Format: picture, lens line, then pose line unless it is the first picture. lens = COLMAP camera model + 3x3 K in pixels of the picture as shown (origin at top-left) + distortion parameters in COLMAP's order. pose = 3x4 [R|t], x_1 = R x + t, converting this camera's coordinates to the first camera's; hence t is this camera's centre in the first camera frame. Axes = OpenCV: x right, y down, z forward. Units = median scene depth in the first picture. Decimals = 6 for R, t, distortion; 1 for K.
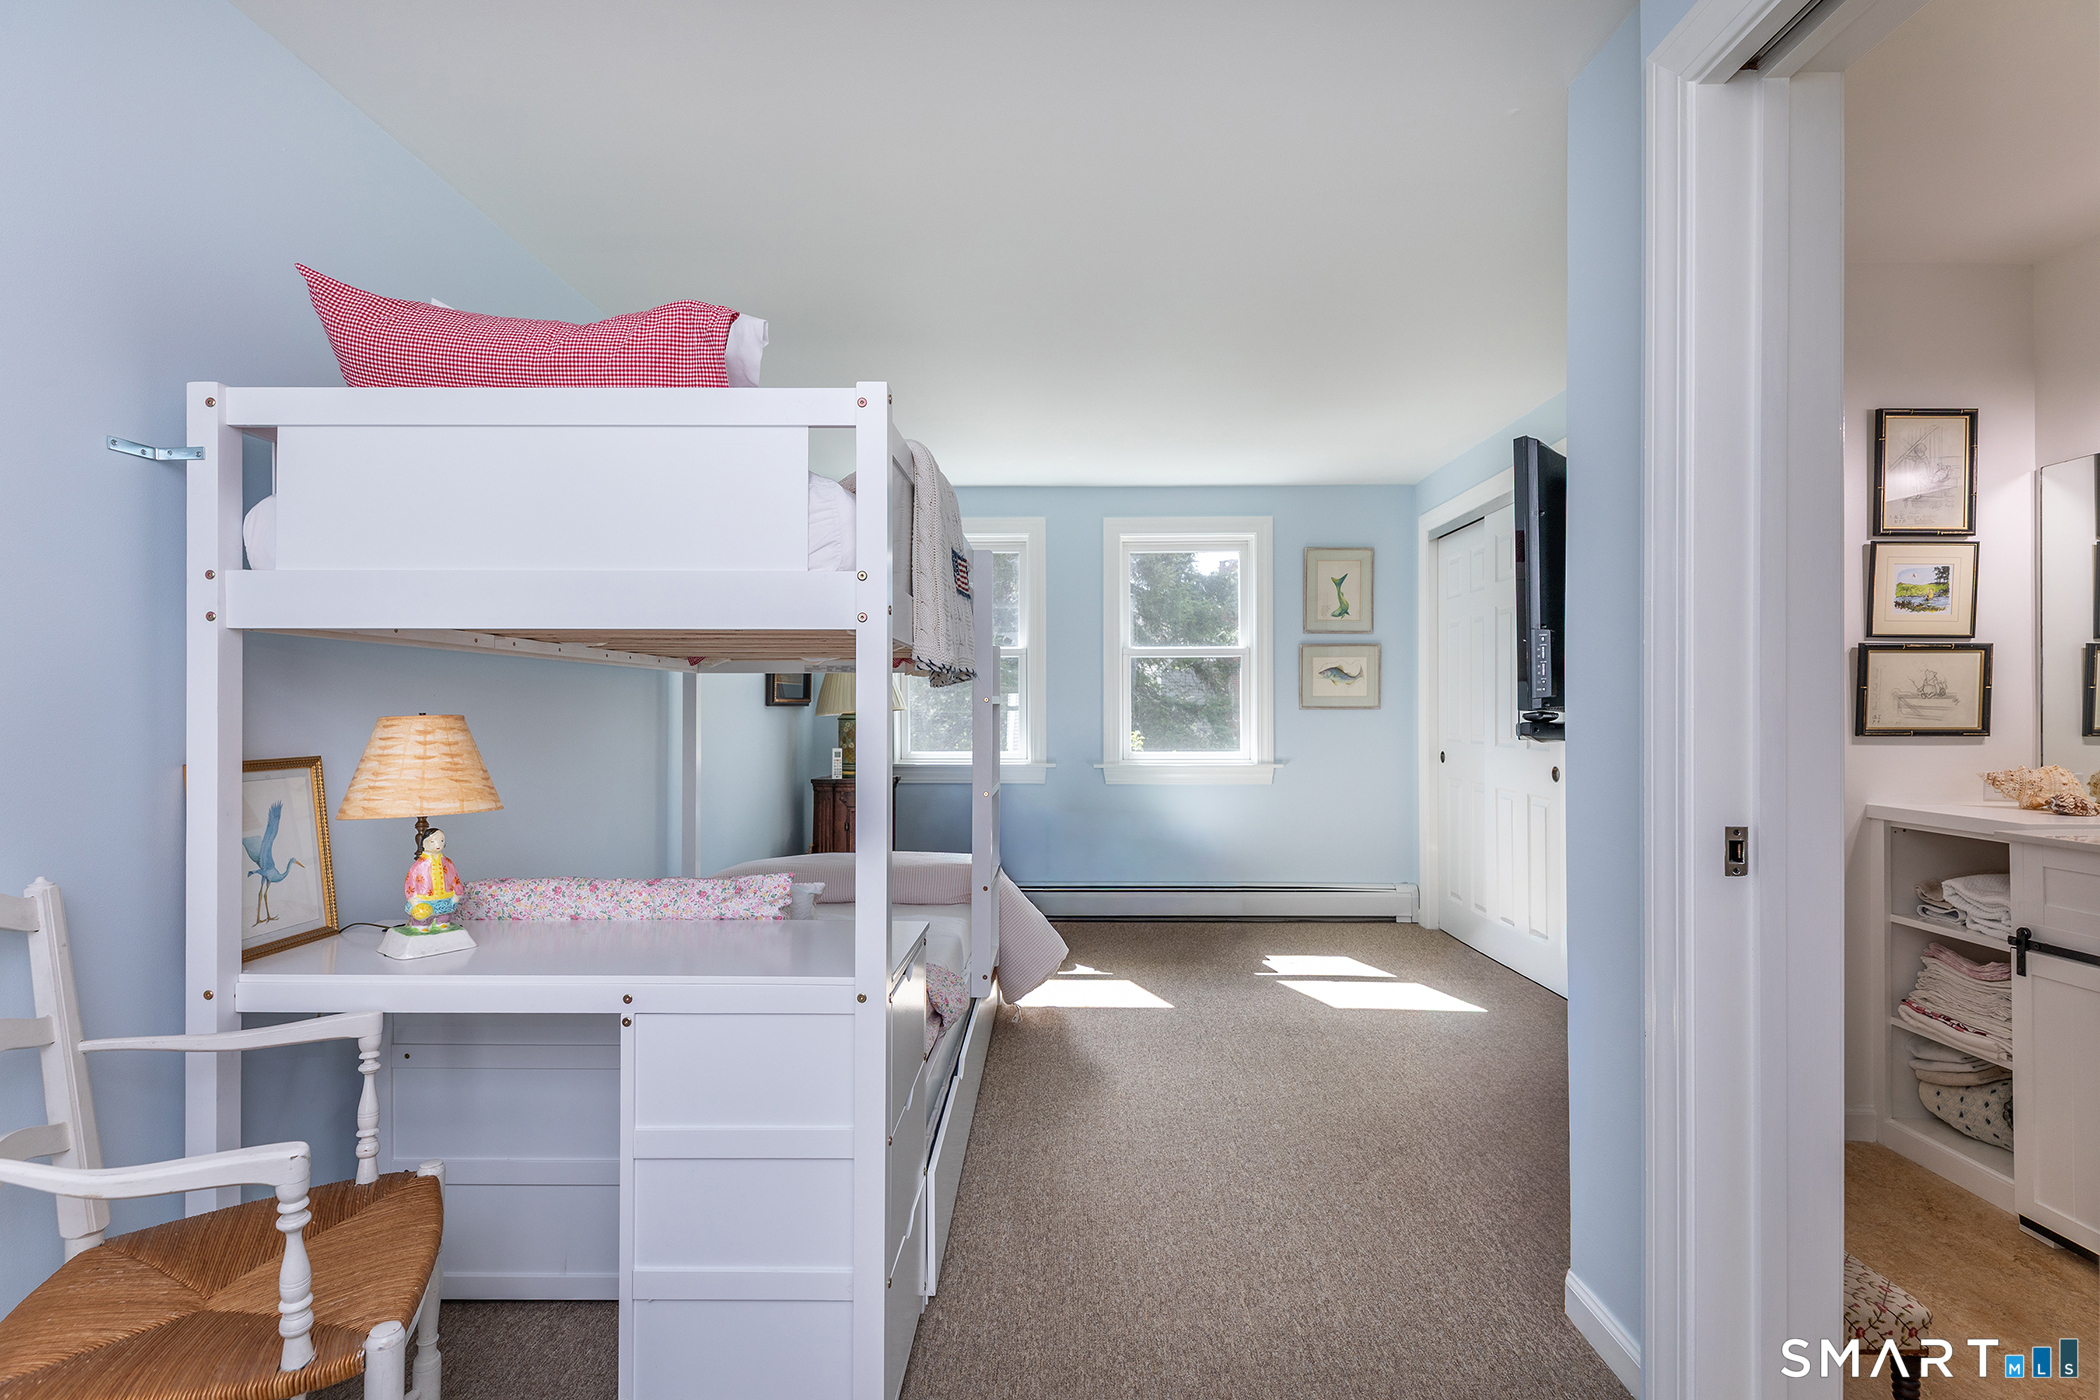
lens RADIAL K [[1059.8, 0, 1050.0], [0, 1059.8, 700.0], [0, 0, 1]] dist [-0.001248, 0.000054]
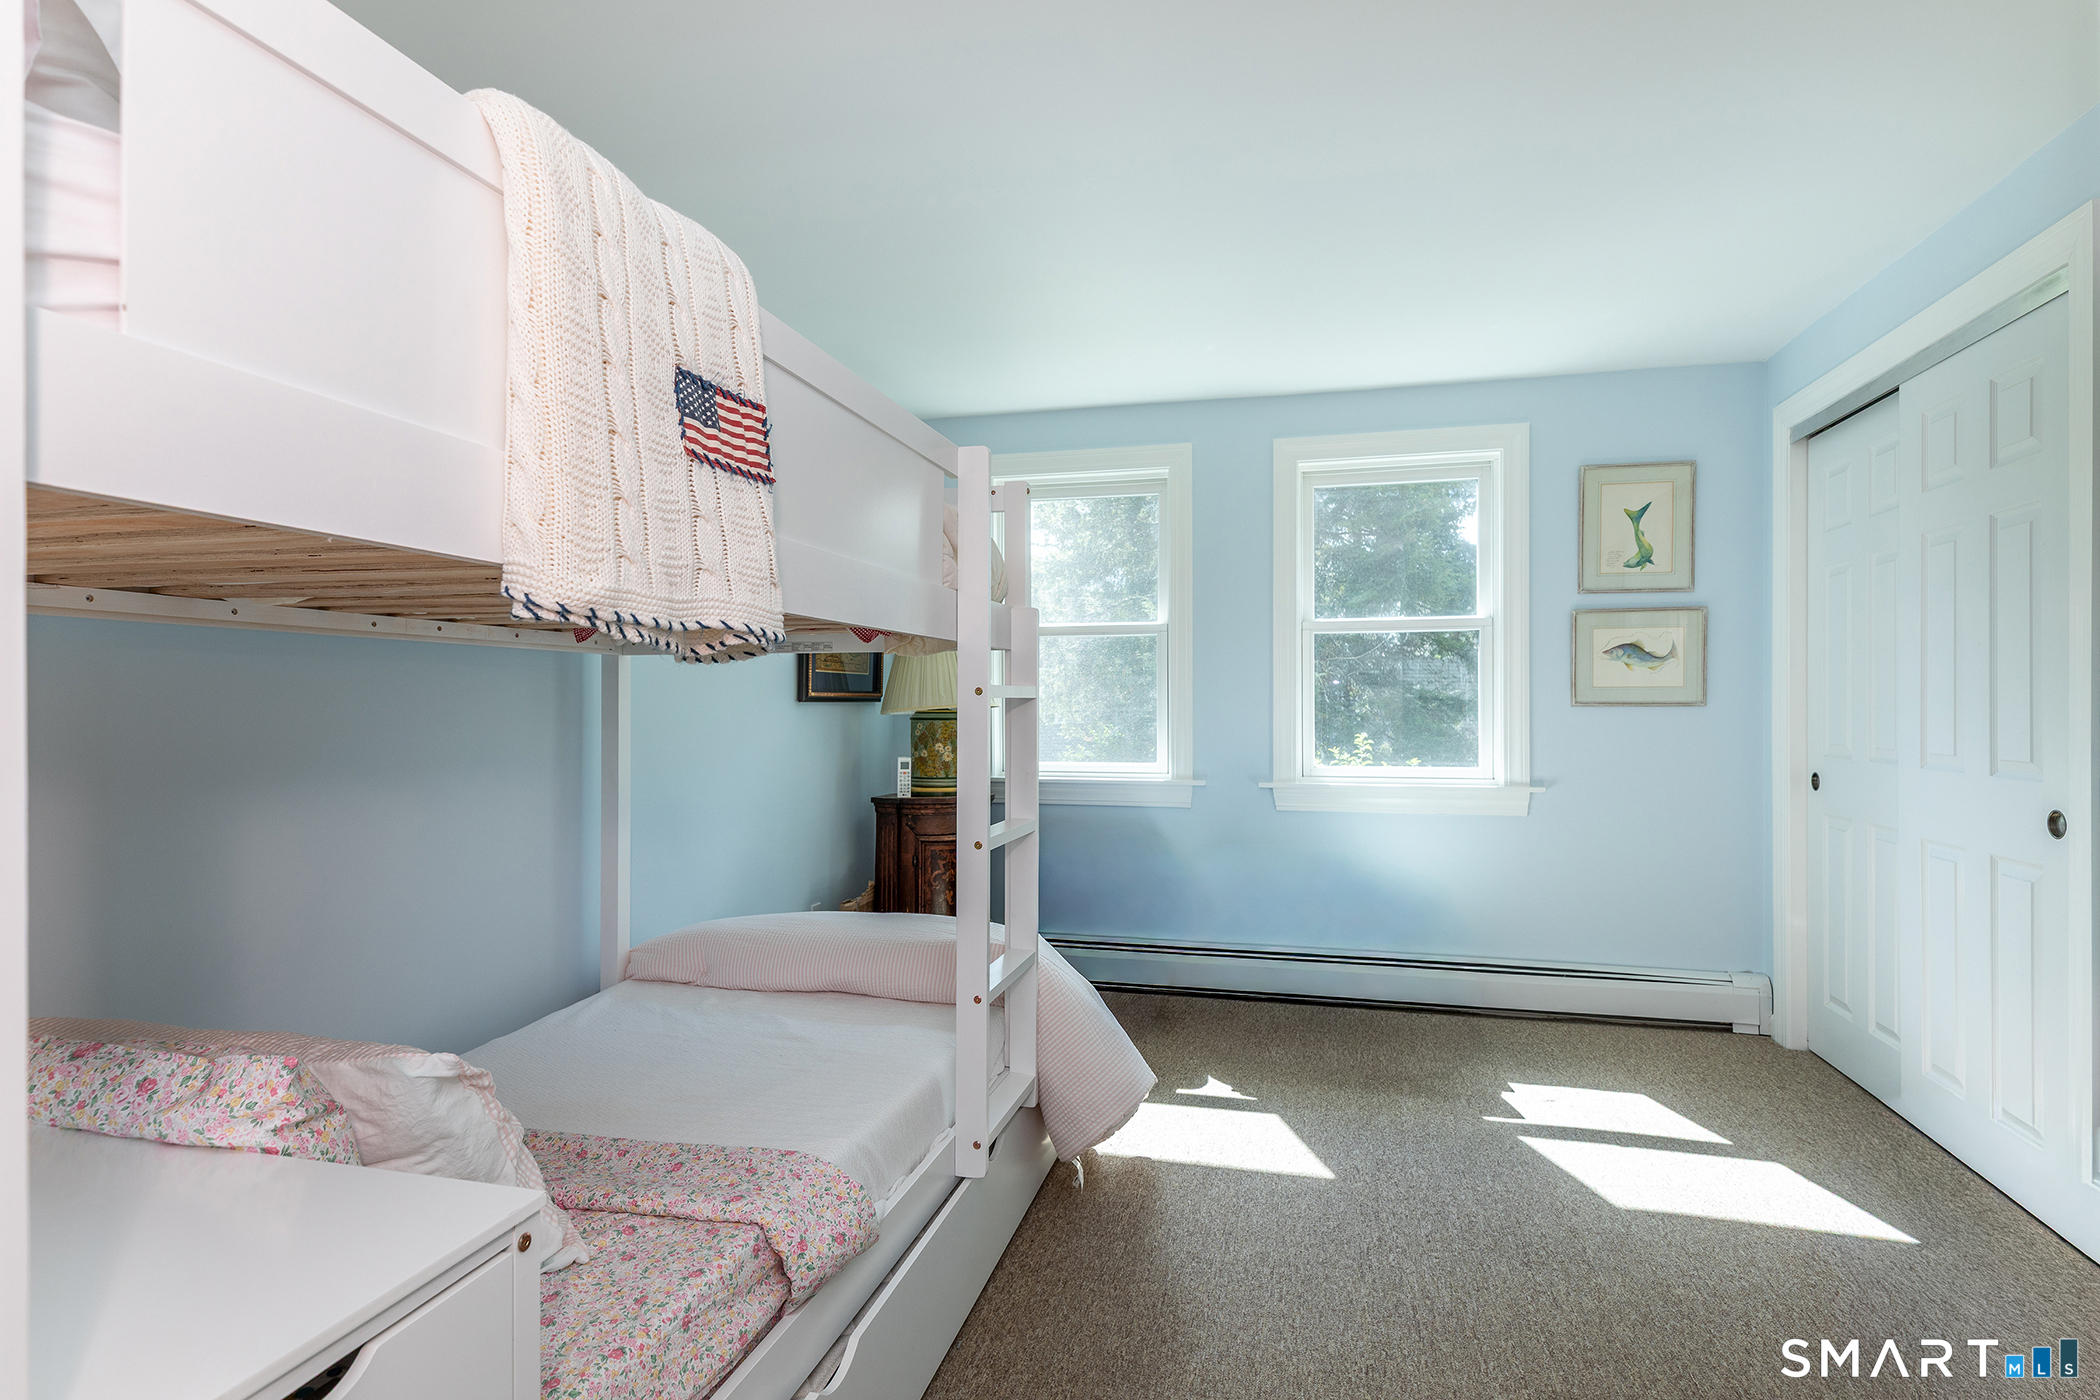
lens RADIAL K [[1070.1, 0, 1050.0], [0, 1070.1, 700.0], [0, 0, 1]] dist [0.001877, -0.001319]
pose [[0.968557, -0.000538, -0.248790, 0.085213], [0.001817, 0.999986, 0.004912, 0.000886], [0.248784, -0.005209, 0.968545, 0.262782]]
